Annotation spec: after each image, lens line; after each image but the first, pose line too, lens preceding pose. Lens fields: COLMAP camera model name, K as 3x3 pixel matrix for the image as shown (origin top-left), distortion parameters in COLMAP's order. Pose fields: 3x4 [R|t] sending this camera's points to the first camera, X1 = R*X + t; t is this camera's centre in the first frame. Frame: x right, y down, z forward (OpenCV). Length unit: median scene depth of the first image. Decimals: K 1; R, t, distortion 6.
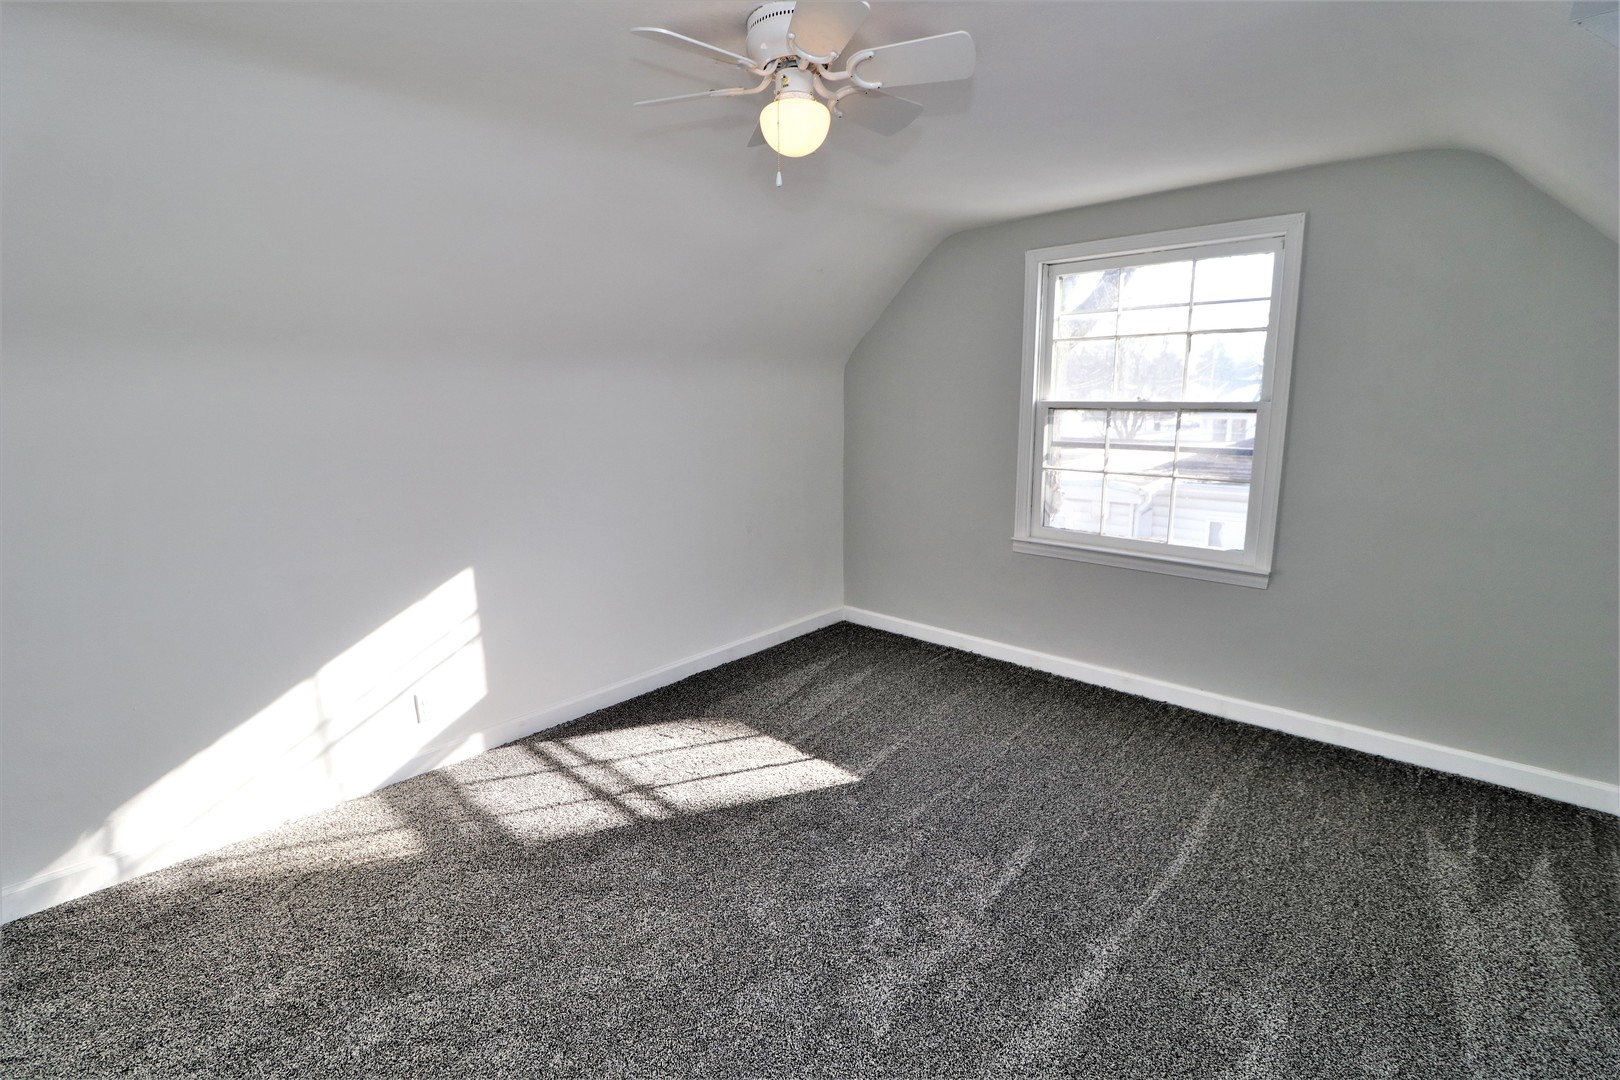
lens RADIAL K [[749.1, 0, 788.6], [0, 749.1, 525.1], [0, 0, 1]] dist [0.001642, -0.012411]
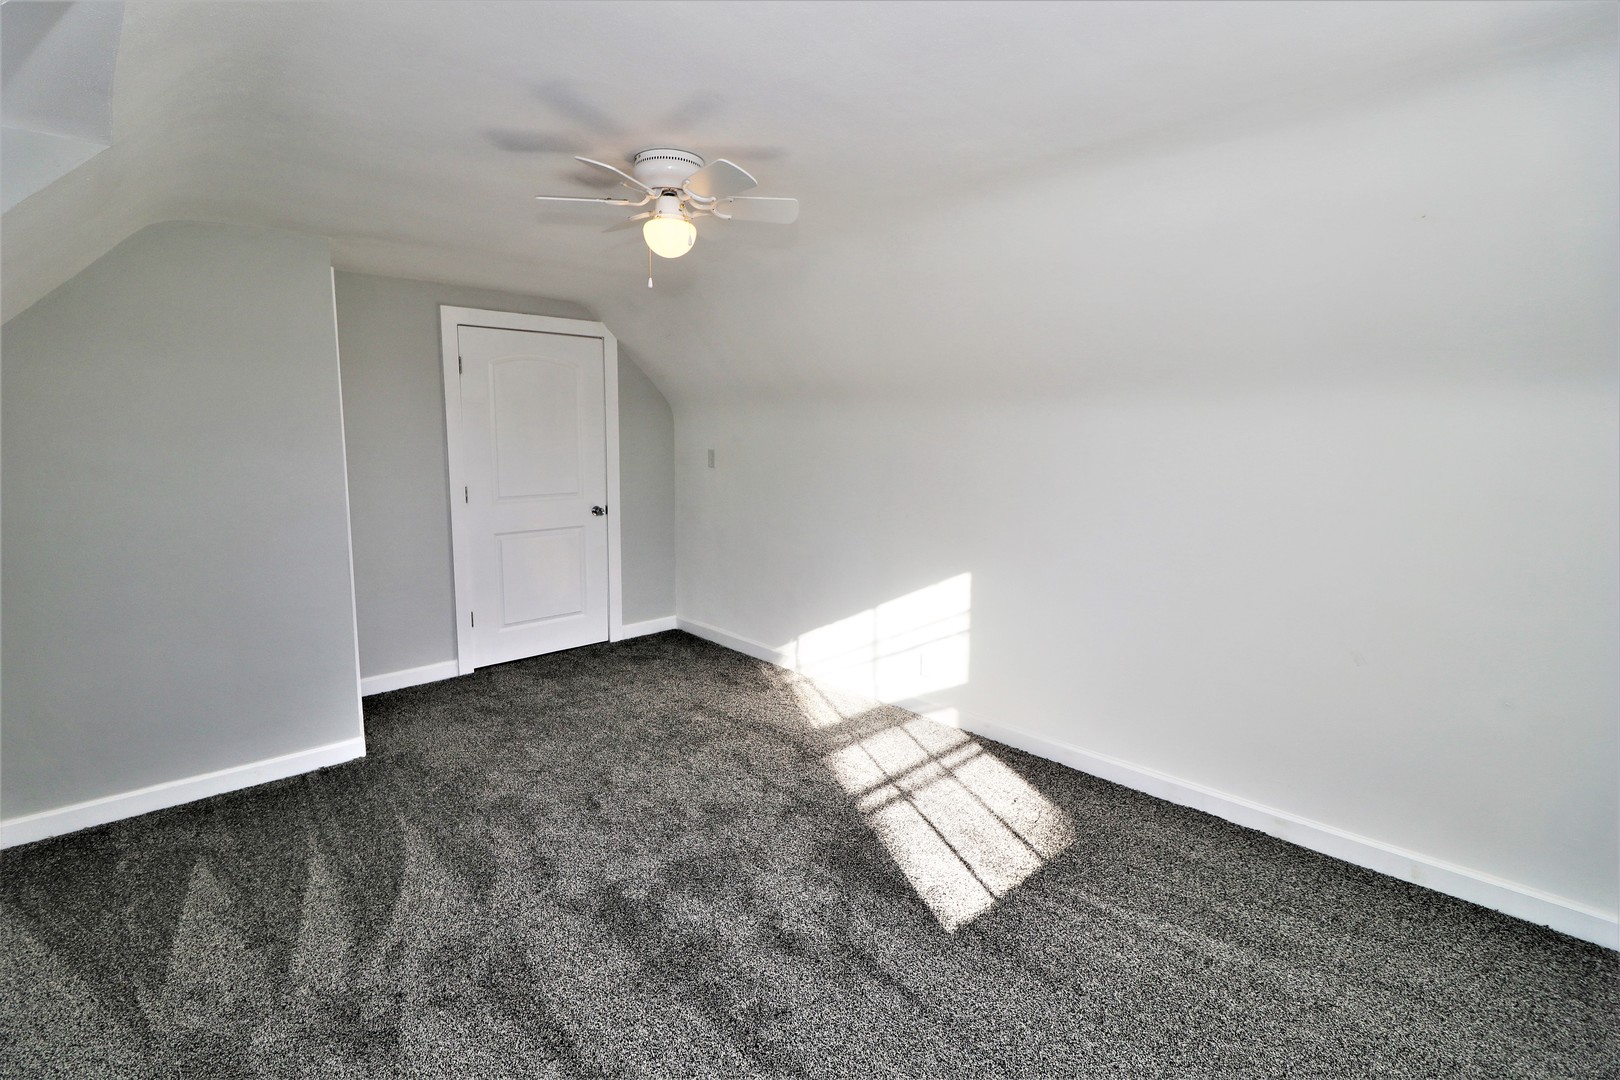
lens RADIAL K [[749.1, 0, 788.6], [0, 749.1, 525.1], [0, 0, 1]] dist [0.001642, -0.012411]
pose [[-0.064197, 0.143147, -0.987617, 0.751114], [-0.183245, 0.971140, 0.152670, -0.144139], [0.980969, 0.190777, -0.036113, 0.732685]]
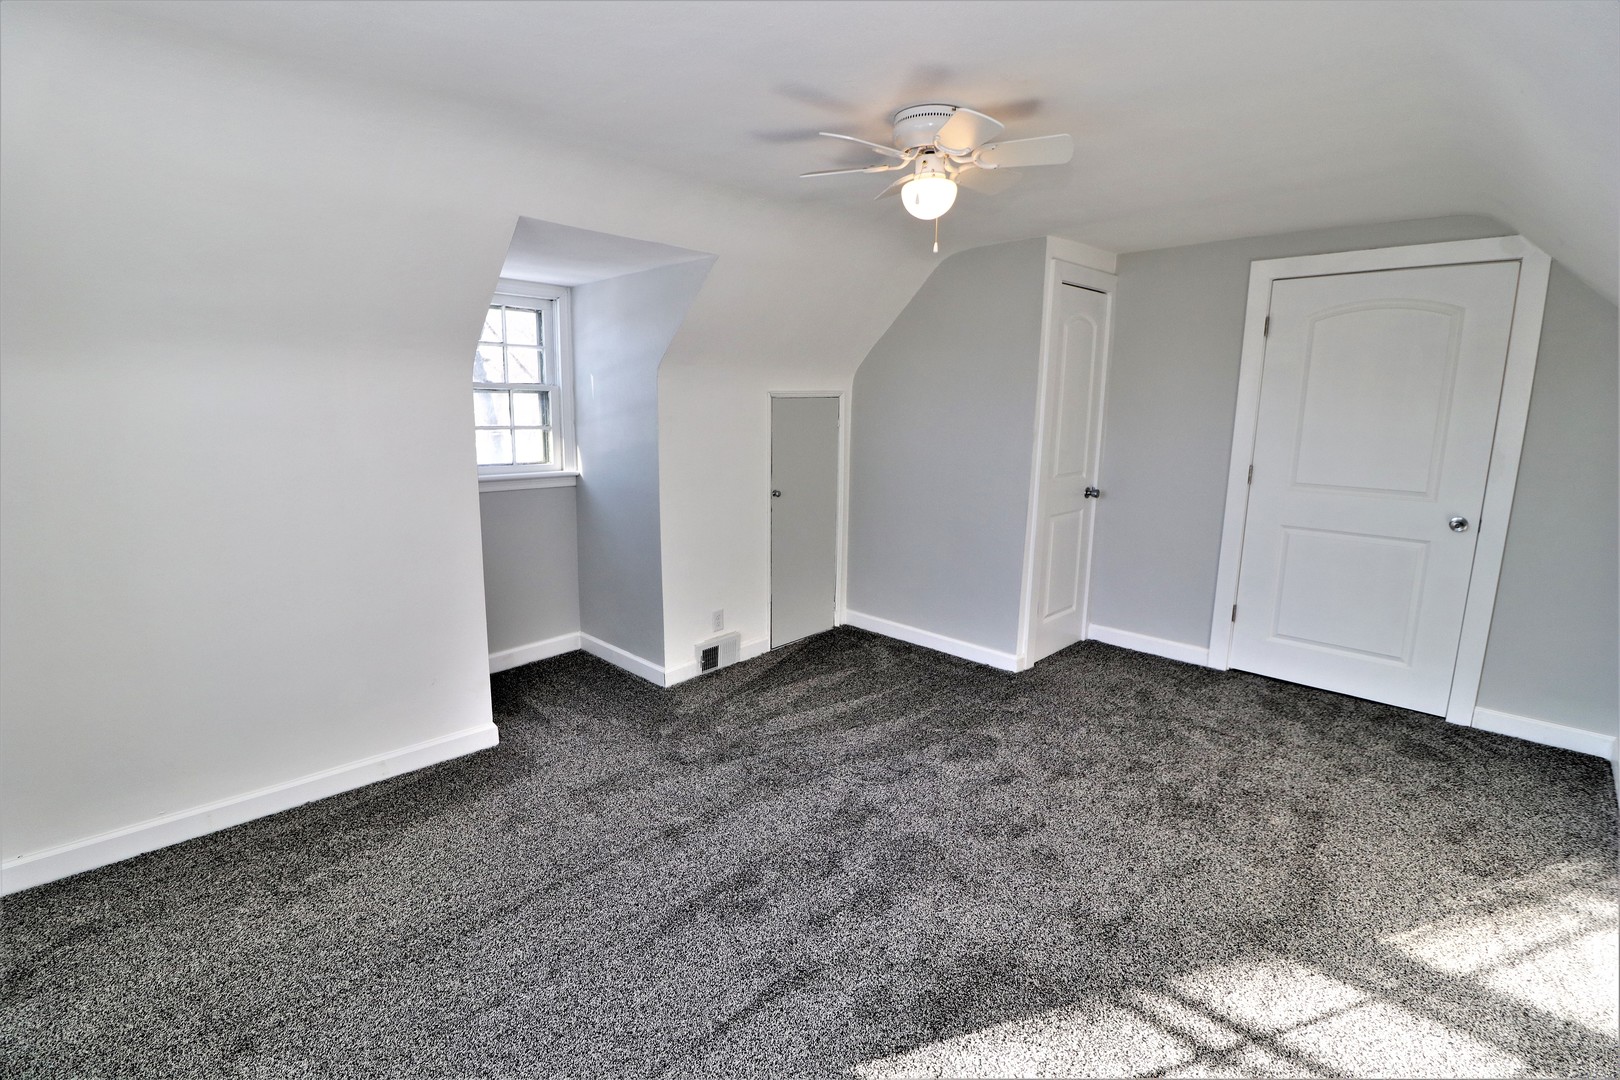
lens RADIAL K [[744.6, 0, 778.8], [0, 744.6, 525.3], [0, 0, 1]] dist [-0.001404, -0.012410]
pose [[-0.999076, 0.004634, 0.042728, 0.117095], [0.019206, 0.937519, 0.347403, -0.240502], [-0.038448, 0.347902, -0.936742, 1.301504]]
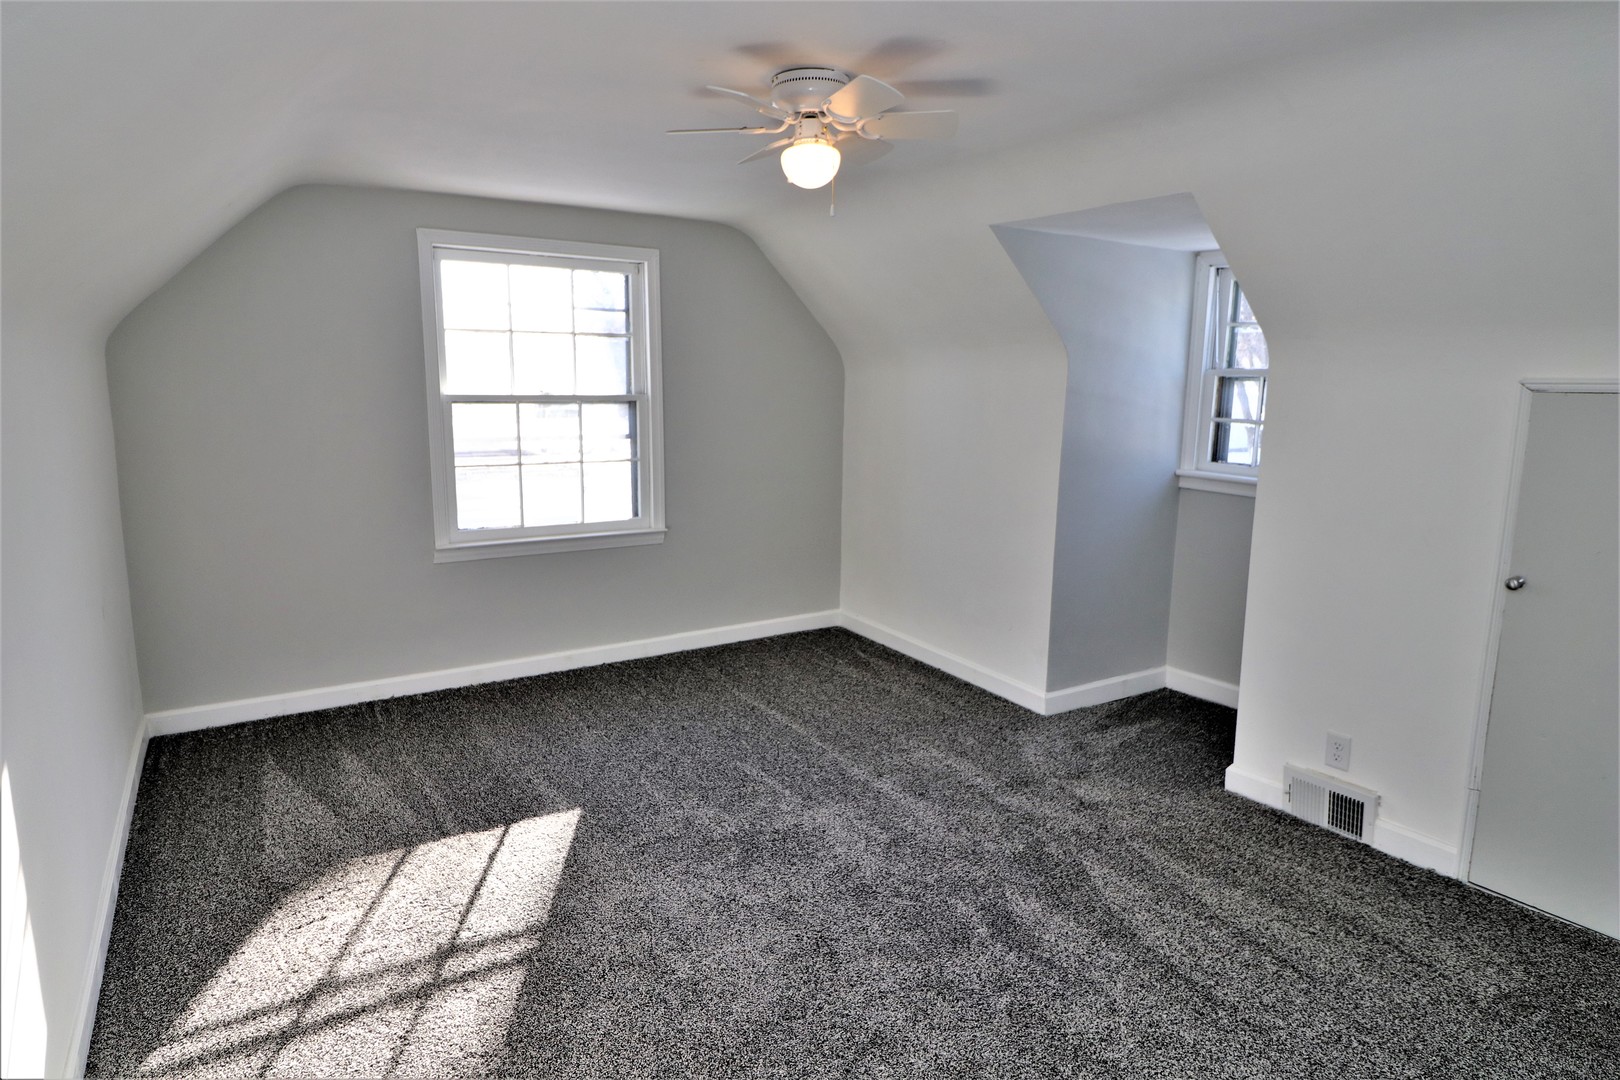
lens RADIAL K [[906.8, 0, 798.9], [0, 906.8, 518.4], [0, 0, 1]] dist [-0.003036, -0.001484]
pose [[0.258284, -0.130434, 0.957223, -0.781420], [0.162195, 0.982634, 0.090132, -0.056673], [-0.952356, 0.131977, 0.274954, 0.376283]]
